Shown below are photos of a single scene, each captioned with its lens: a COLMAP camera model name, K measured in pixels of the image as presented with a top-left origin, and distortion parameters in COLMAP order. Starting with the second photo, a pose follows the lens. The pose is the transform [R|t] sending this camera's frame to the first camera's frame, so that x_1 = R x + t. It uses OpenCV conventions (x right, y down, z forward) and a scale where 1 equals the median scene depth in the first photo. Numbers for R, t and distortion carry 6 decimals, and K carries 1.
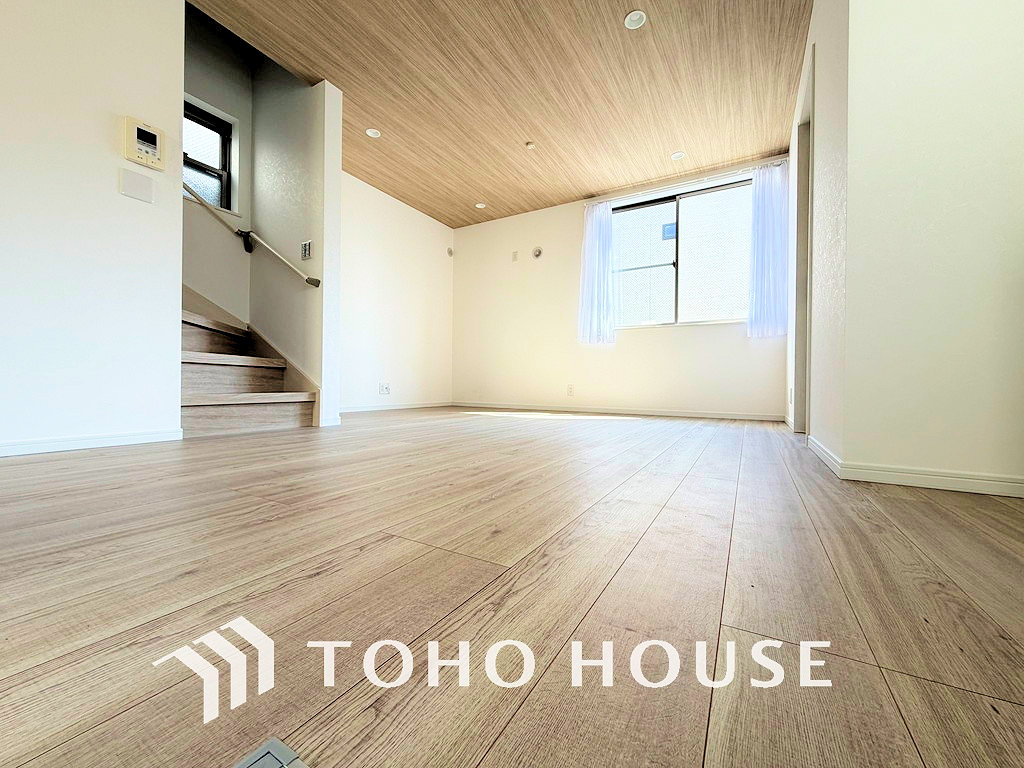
lens RADIAL K [[408.6, 0, 512.0], [0, 408.6, 384.0], [0, 0, 1]] dist [-0.000188, -0.000037]
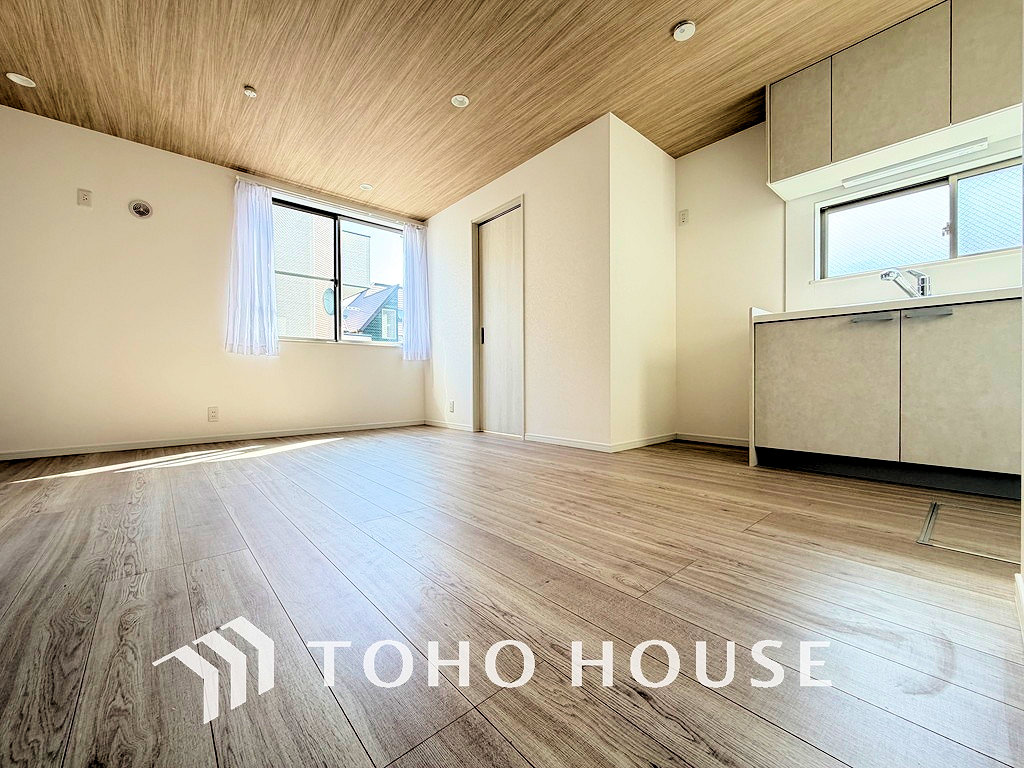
lens RADIAL K [[407.2, 0, 511.2], [0, 407.2, 381.9], [0, 0, 1]] dist [0.000230, 0.000295]
pose [[0.318967, -0.013164, 0.947674, -1.492025], [0.012030, 0.999879, 0.009840, -0.177080], [-0.947690, 0.008262, 0.319087, 0.951132]]
